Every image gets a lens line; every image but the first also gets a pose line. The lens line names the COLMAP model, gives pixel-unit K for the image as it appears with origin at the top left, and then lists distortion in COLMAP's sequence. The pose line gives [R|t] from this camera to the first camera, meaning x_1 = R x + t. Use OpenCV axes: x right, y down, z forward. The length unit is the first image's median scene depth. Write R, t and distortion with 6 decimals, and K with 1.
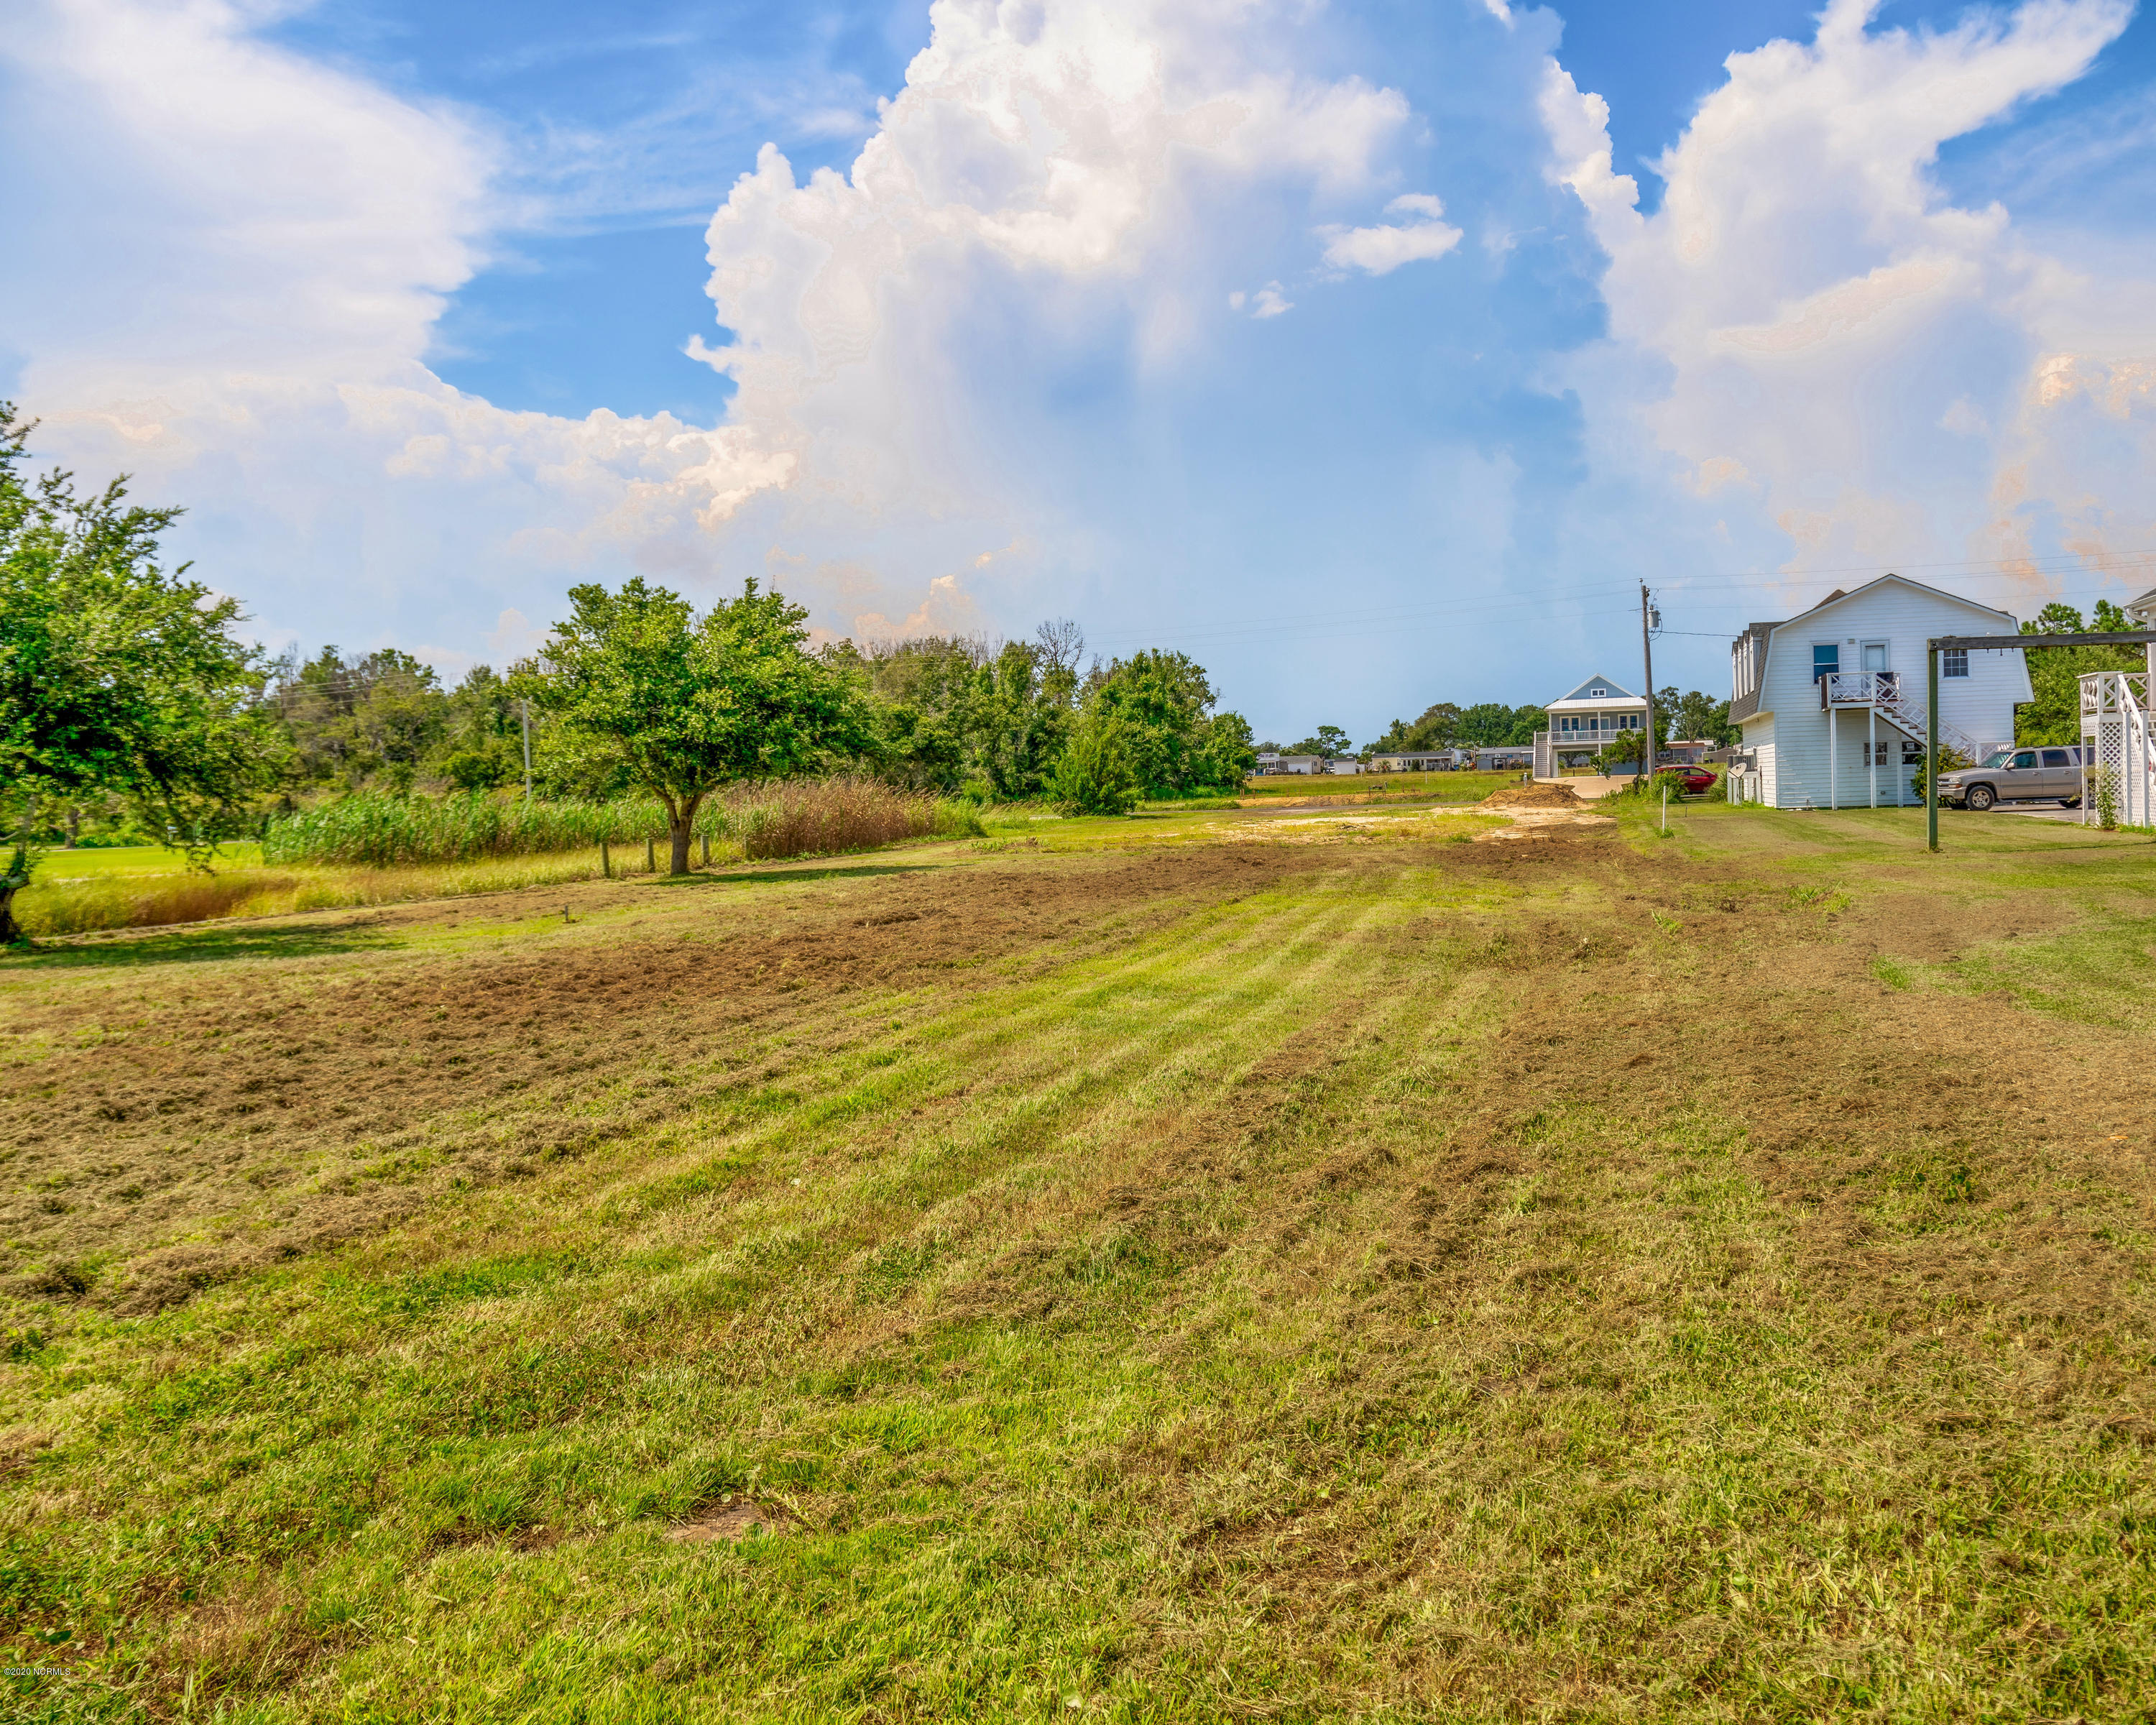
lens RADIAL K [[2048.7, 0, 1073.4], [0, 2048.7, 904.8], [0, 0, 1]] dist [-0.121701, 0.041892]
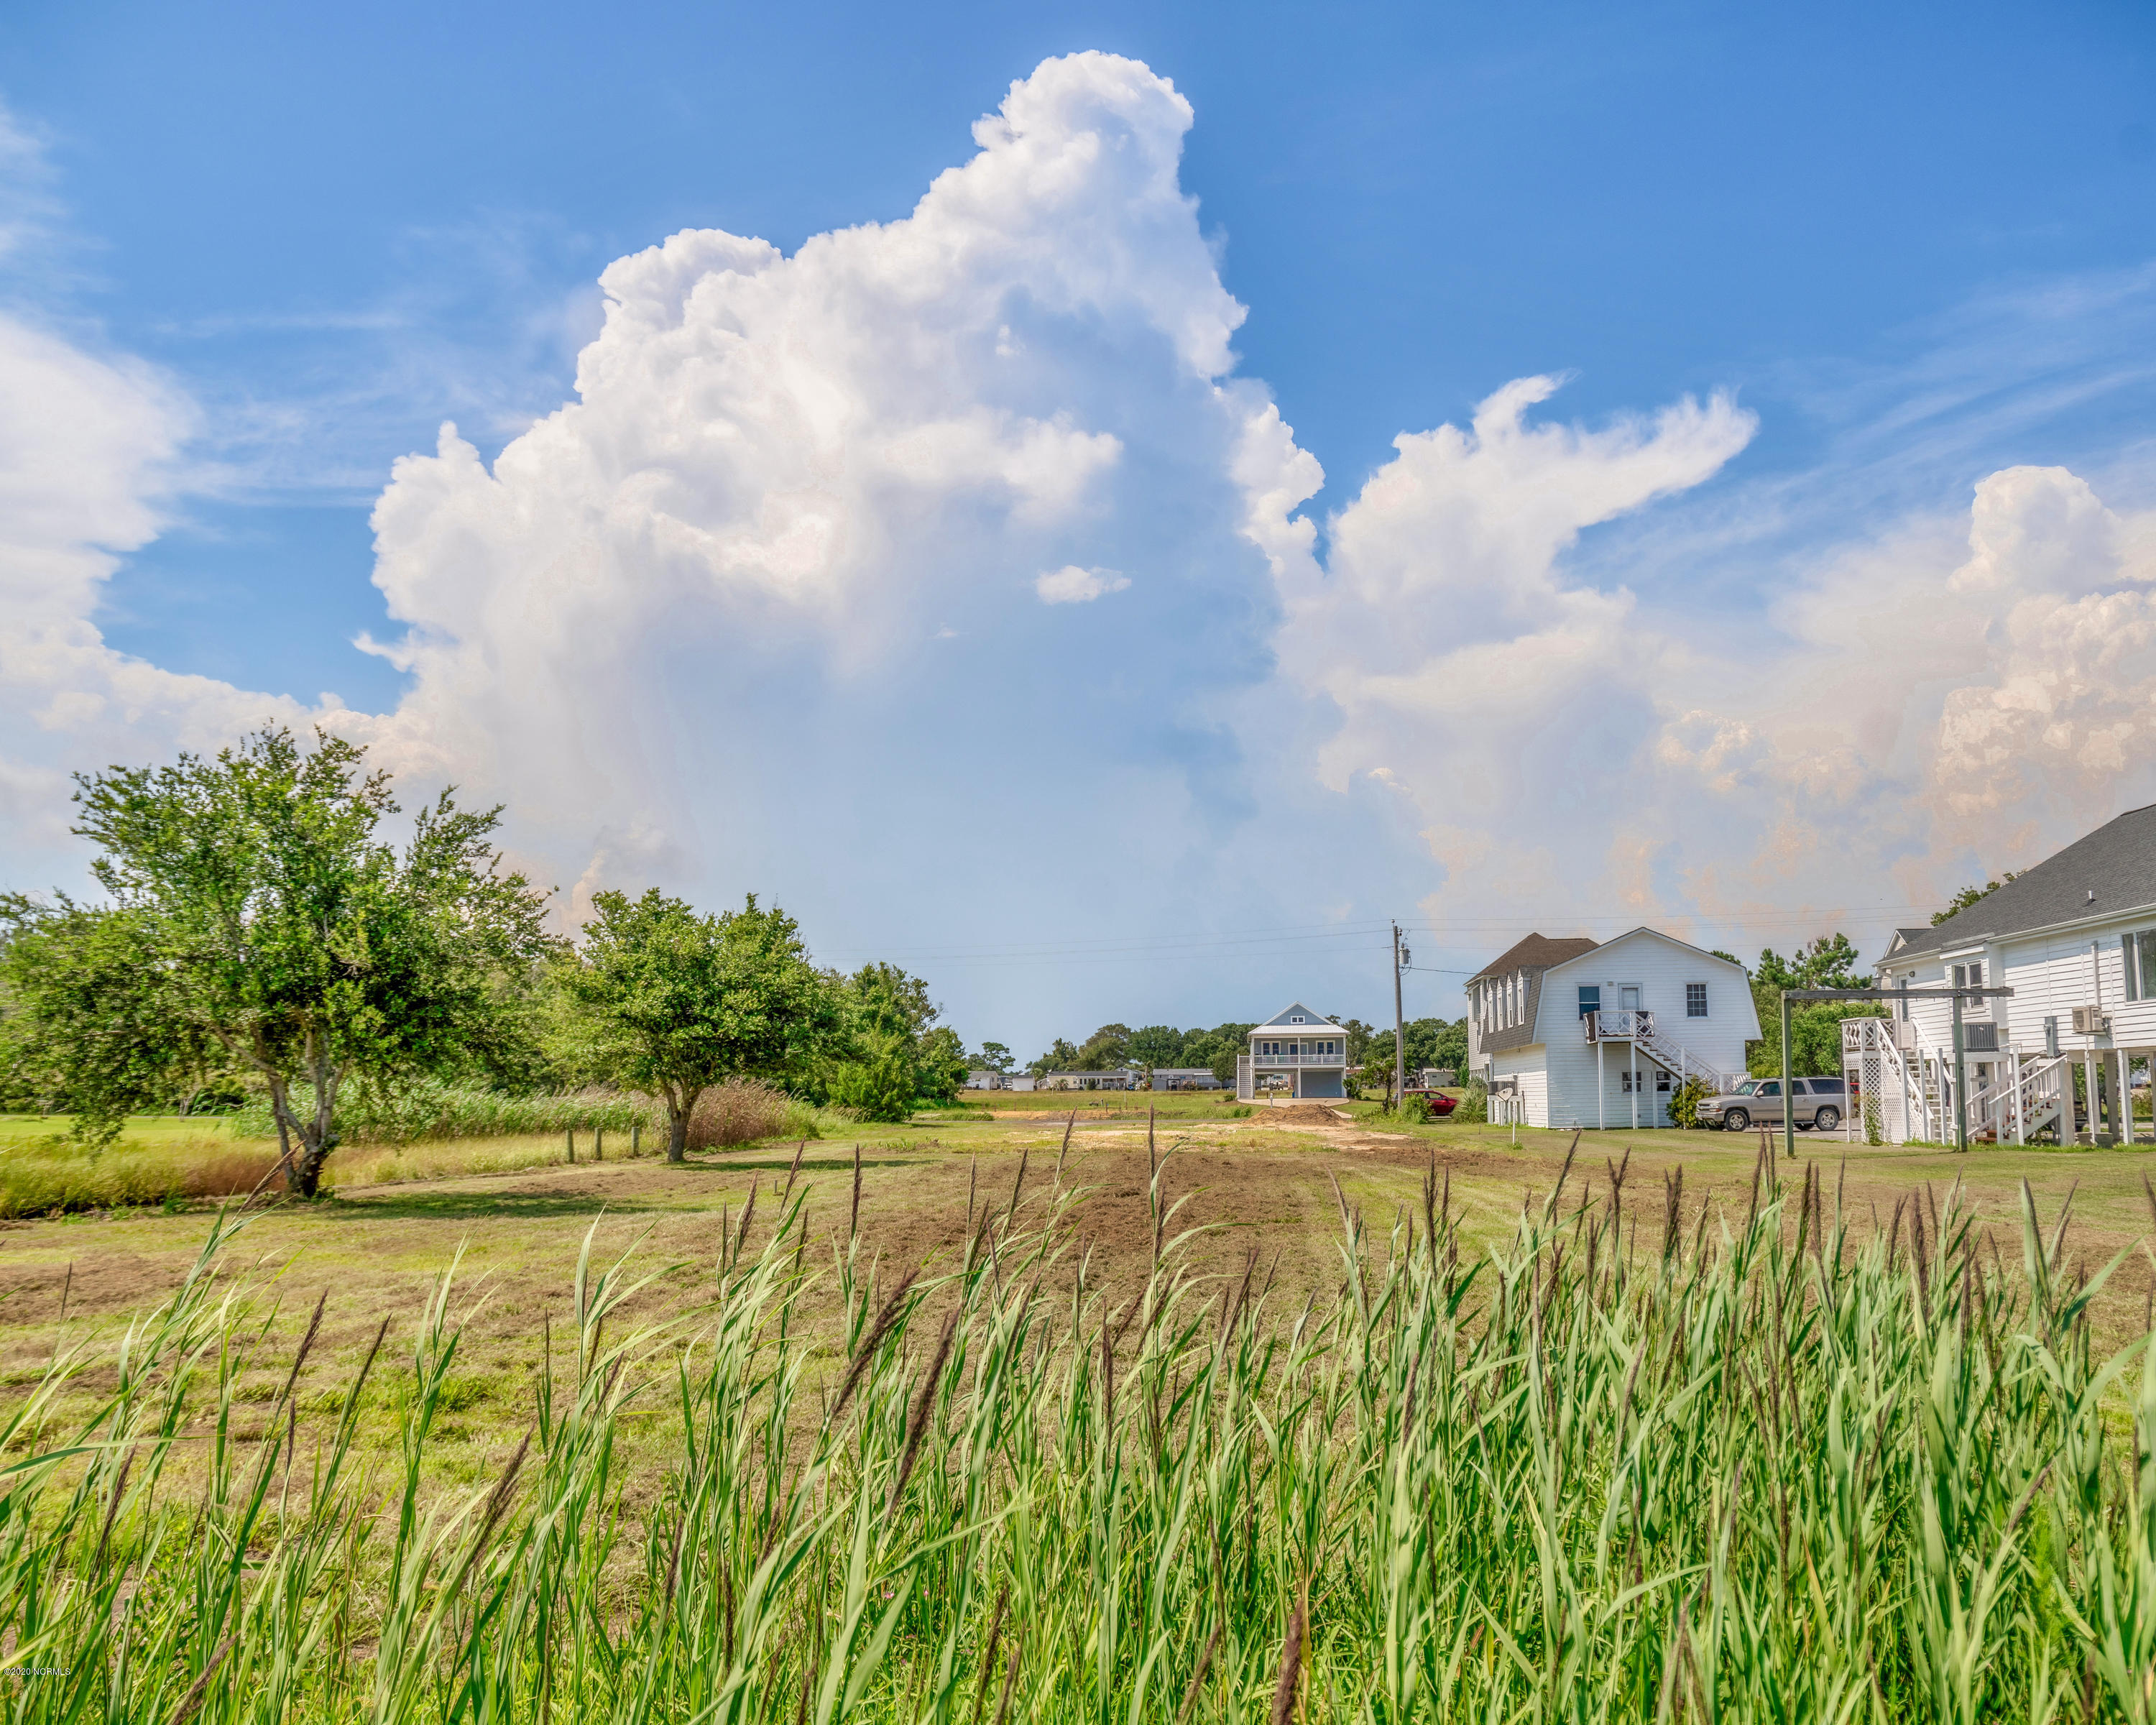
lens RADIAL K [[2181.1, 0, 1078.0], [0, 2181.1, 862.5], [0, 0, 1]] dist [-0.147268, 0.026622]
pose [[0.974467, 0.053234, 0.218128, -0.104550], [-0.015940, 0.985438, -0.169284, 0.008626], [-0.223963, 0.161485, 0.961126, -0.077323]]
